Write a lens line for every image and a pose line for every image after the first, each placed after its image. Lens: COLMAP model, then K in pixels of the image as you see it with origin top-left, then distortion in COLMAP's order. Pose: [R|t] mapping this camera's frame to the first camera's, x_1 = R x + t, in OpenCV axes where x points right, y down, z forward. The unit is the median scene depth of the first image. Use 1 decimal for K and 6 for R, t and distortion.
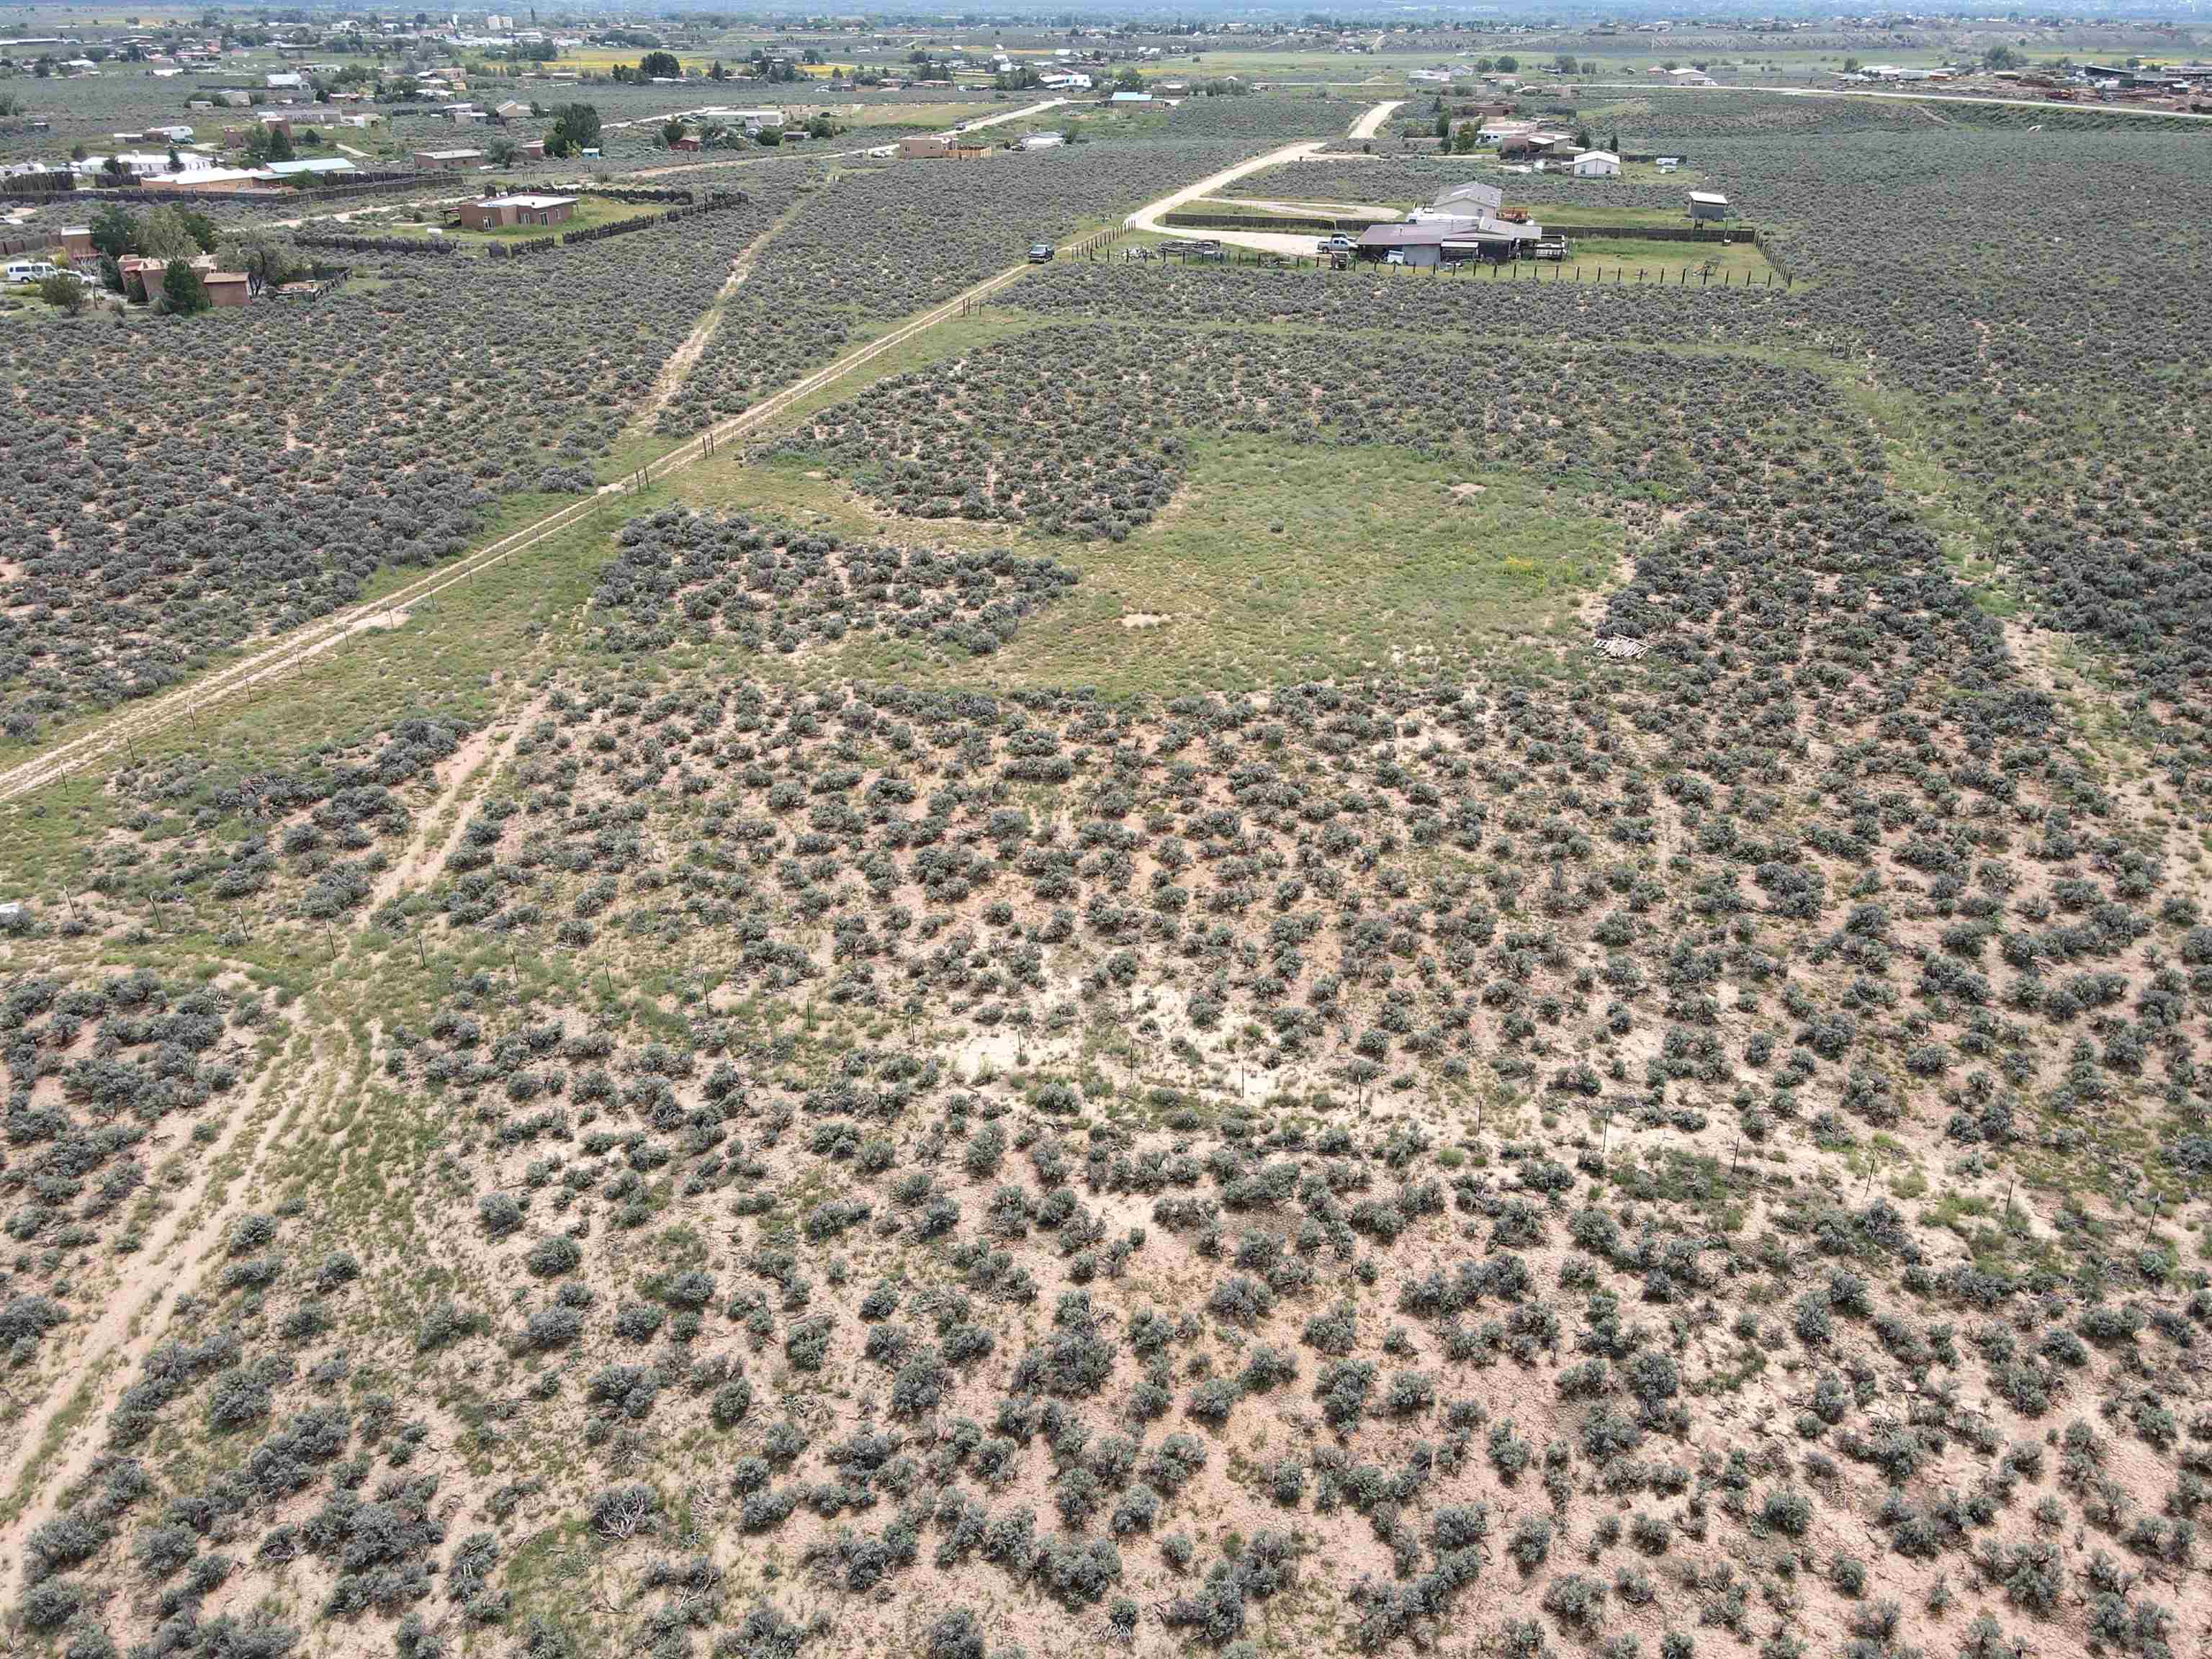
lens RADIAL K [[1630.2, 0, 1106.0], [0, 1630.2, 829.5], [0, 0, 1]] dist [0.014693, 0.005230]
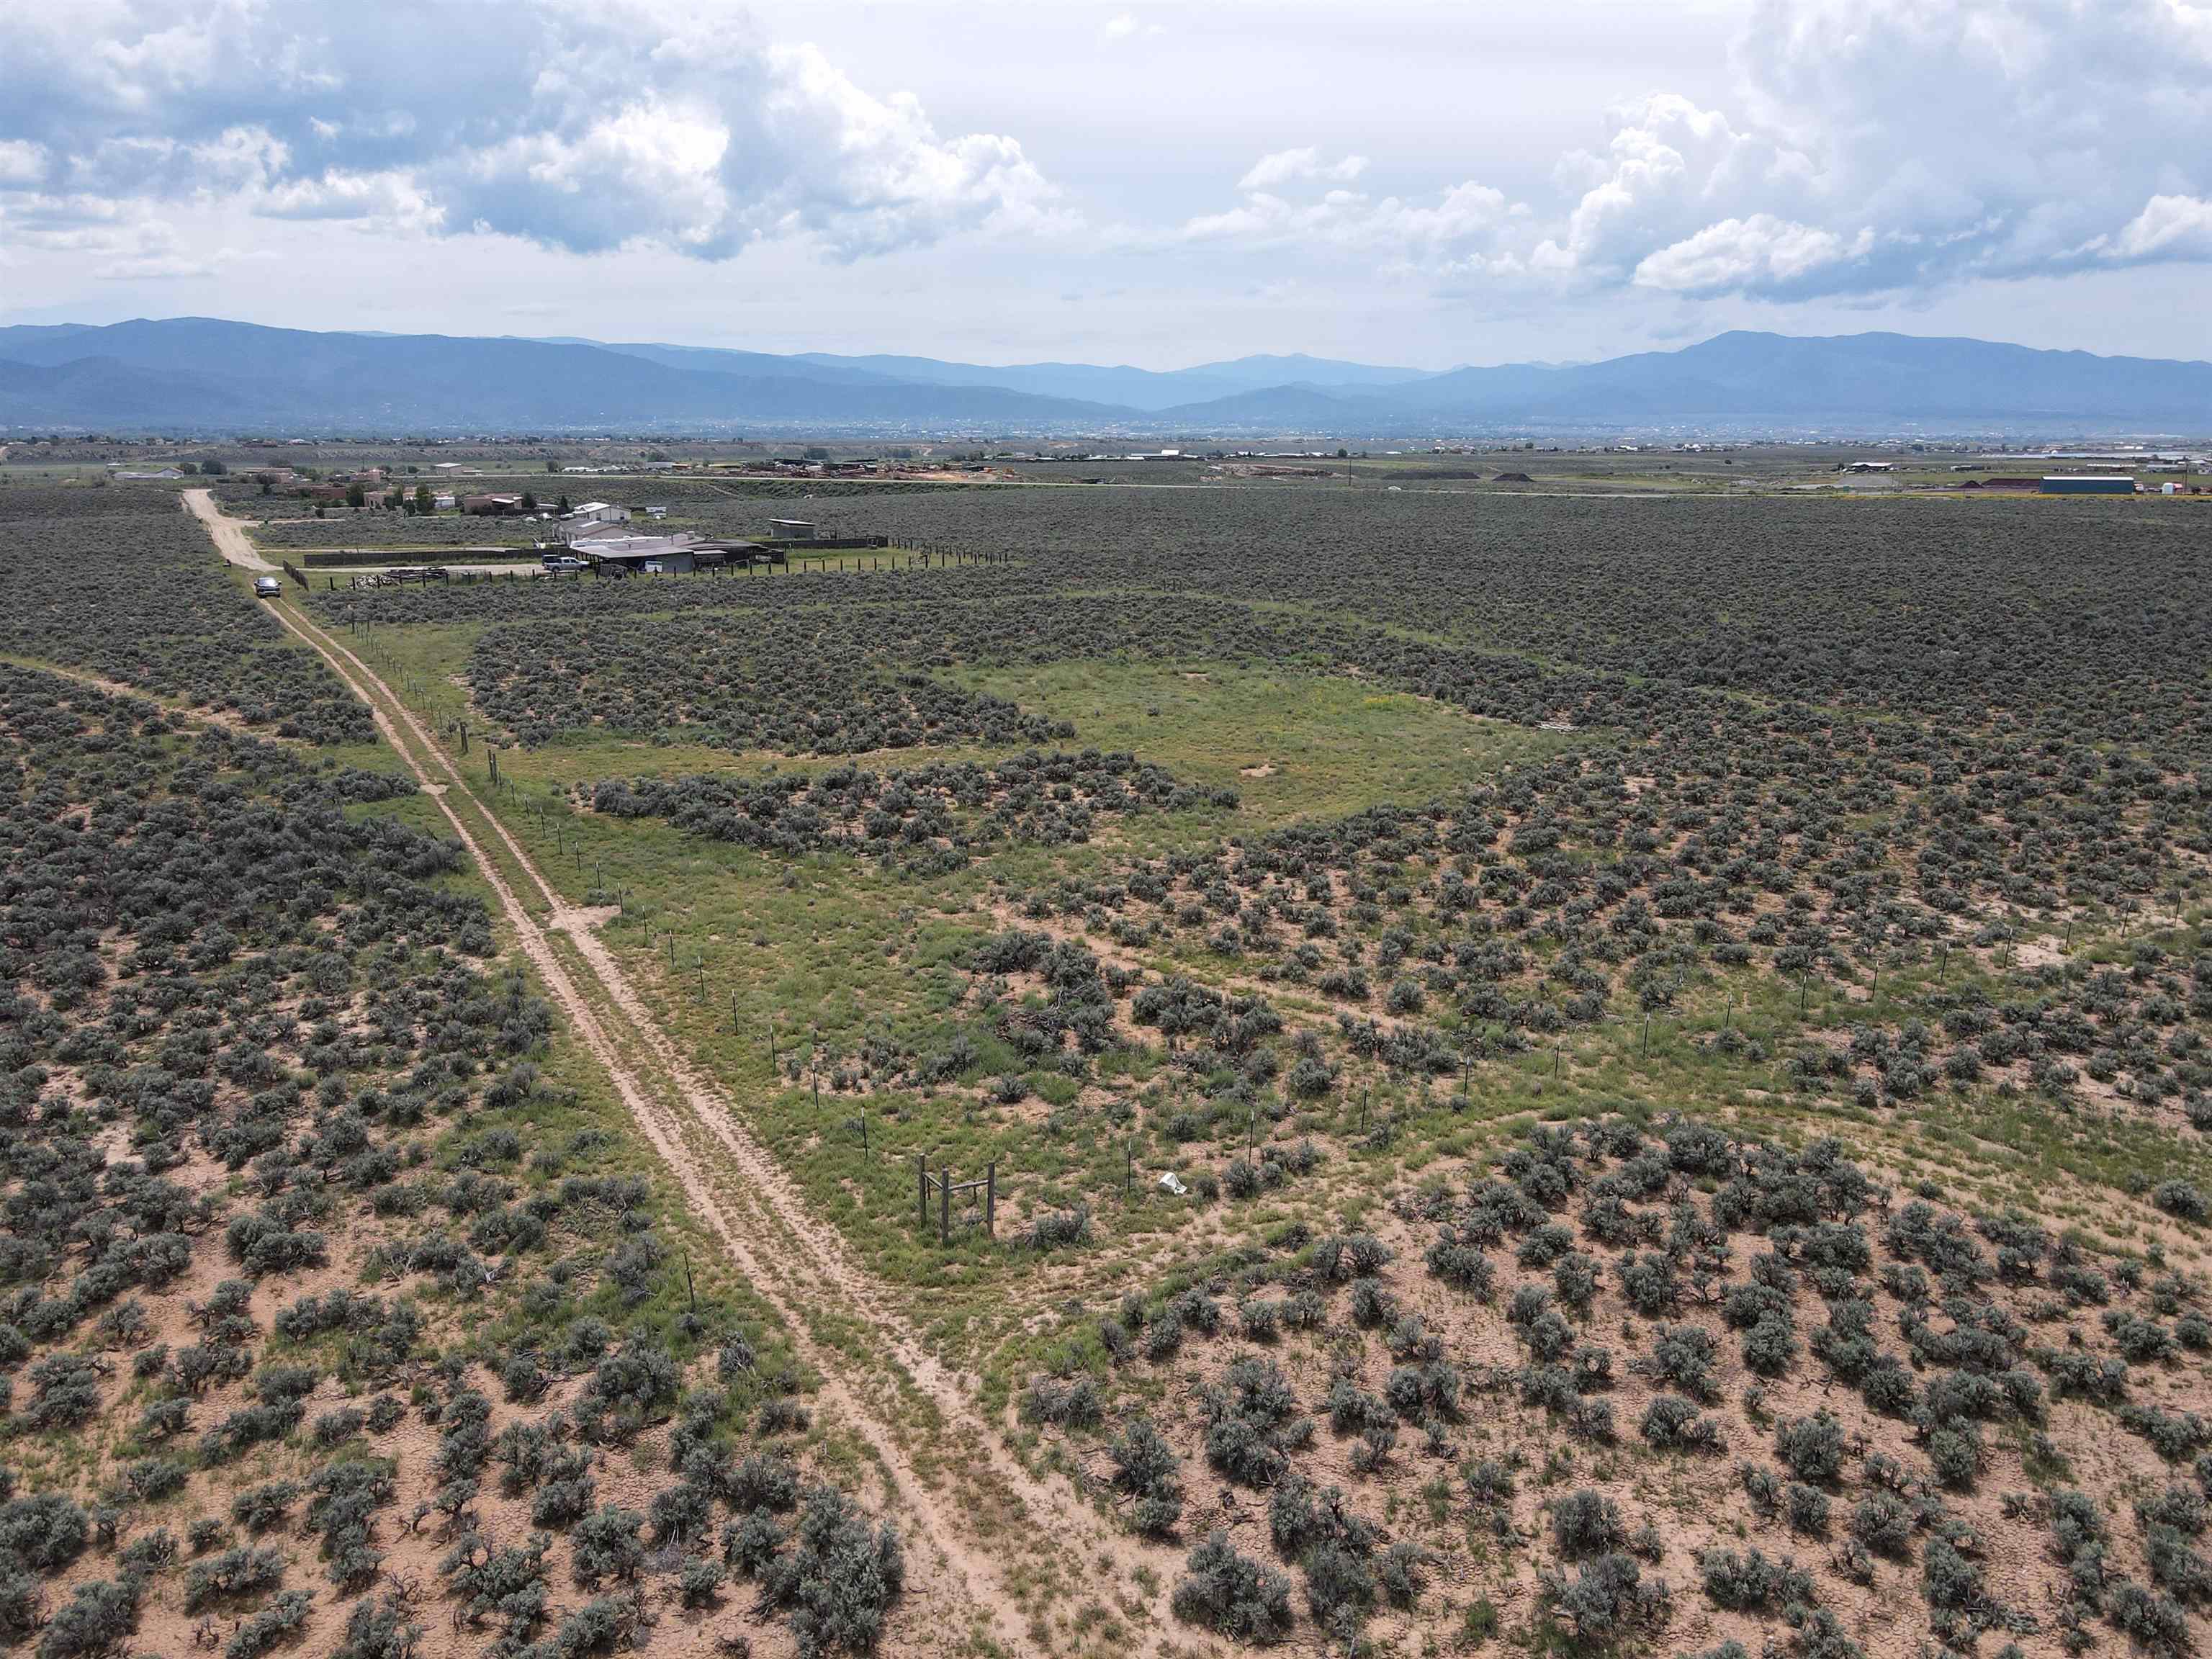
lens RADIAL K [[1578.1, 0, 1141.8], [0, 1578.1, 839.9], [0, 0, 1]] dist [0.006634, 0.008419]
pose [[0.720890, -0.175576, 0.670440, -1.047659], [0.310568, 0.946650, -0.086027, -0.033246], [-0.619568, 0.270233, 0.736959, 0.460071]]
